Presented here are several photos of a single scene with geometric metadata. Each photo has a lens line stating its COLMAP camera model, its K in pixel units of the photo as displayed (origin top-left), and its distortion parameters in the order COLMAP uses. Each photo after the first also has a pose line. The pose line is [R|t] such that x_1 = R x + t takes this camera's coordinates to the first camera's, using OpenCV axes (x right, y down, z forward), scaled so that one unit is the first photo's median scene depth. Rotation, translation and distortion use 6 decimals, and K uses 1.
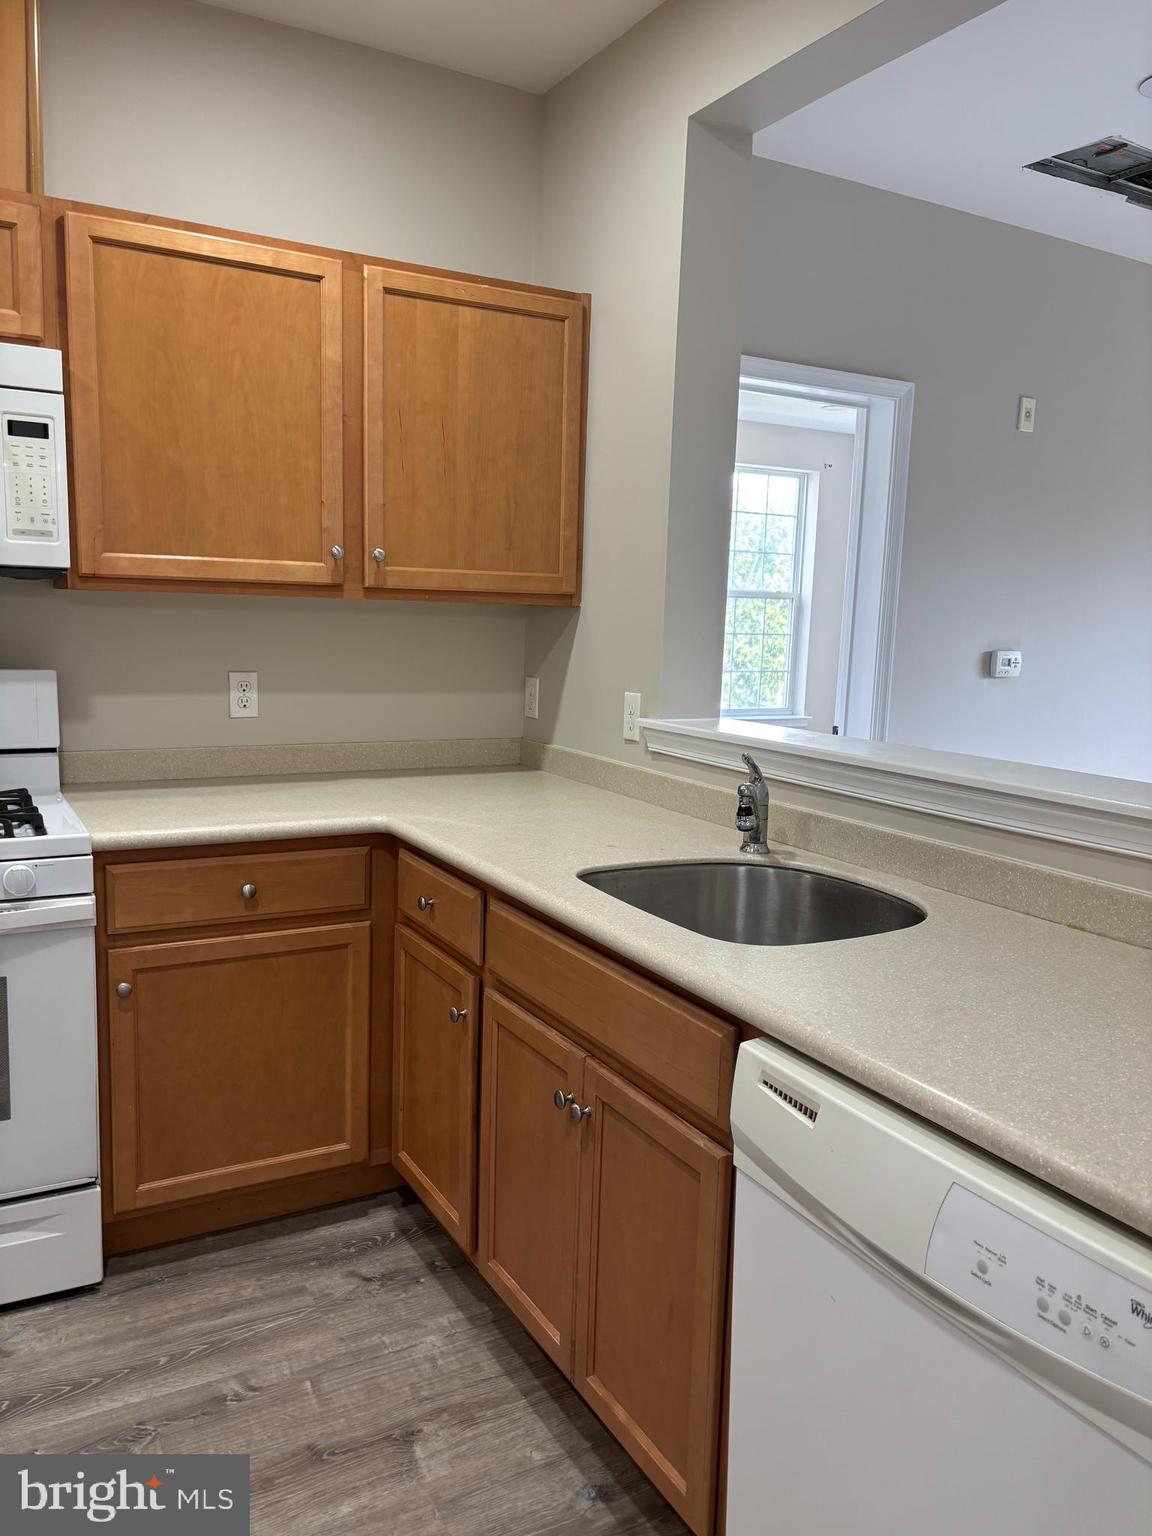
lens RADIAL K [[1162.1, 0, 580.4], [0, 1162.1, 758.0], [0, 0, 1]] dist [0.046564, -0.040077]
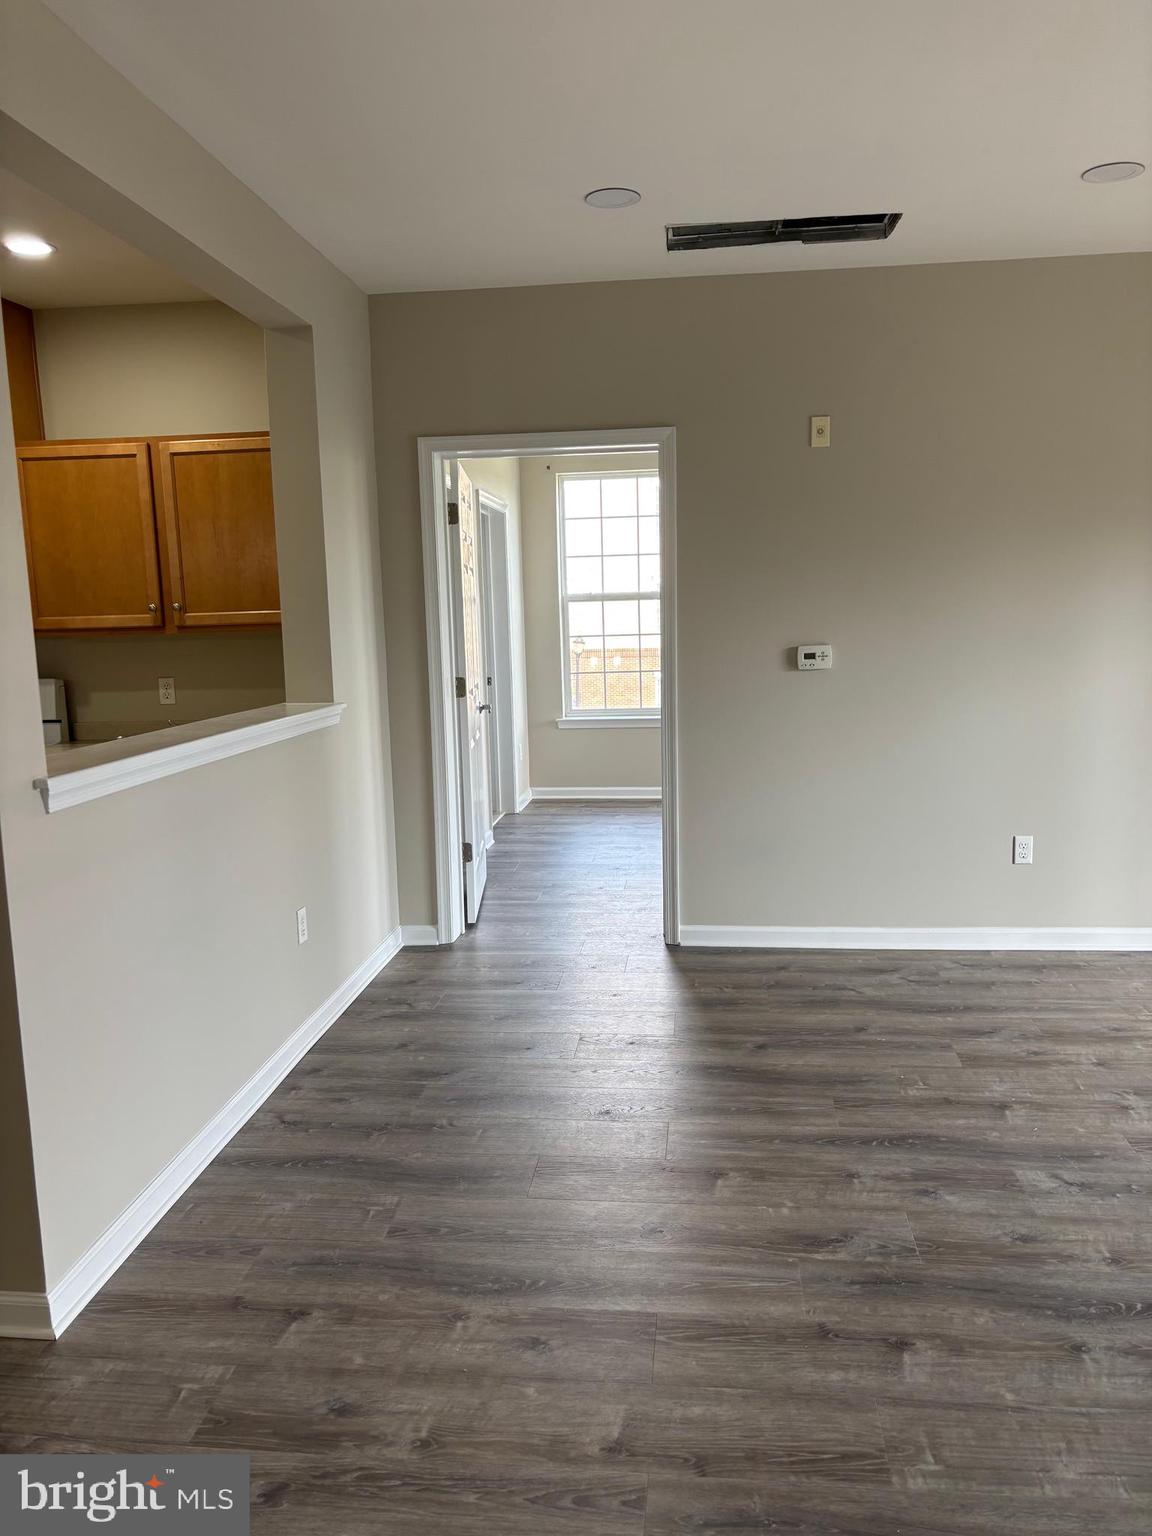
lens RADIAL K [[1162.1, 0, 582.7], [0, 1162.1, 760.3], [0, 0, 1]] dist [0.046564, -0.040077]
pose [[0.805950, 0.015640, -0.591777, 1.225586], [-0.024882, 0.999662, -0.007467, 0.045126], [0.591461, 0.020743, 0.806067, -0.025185]]
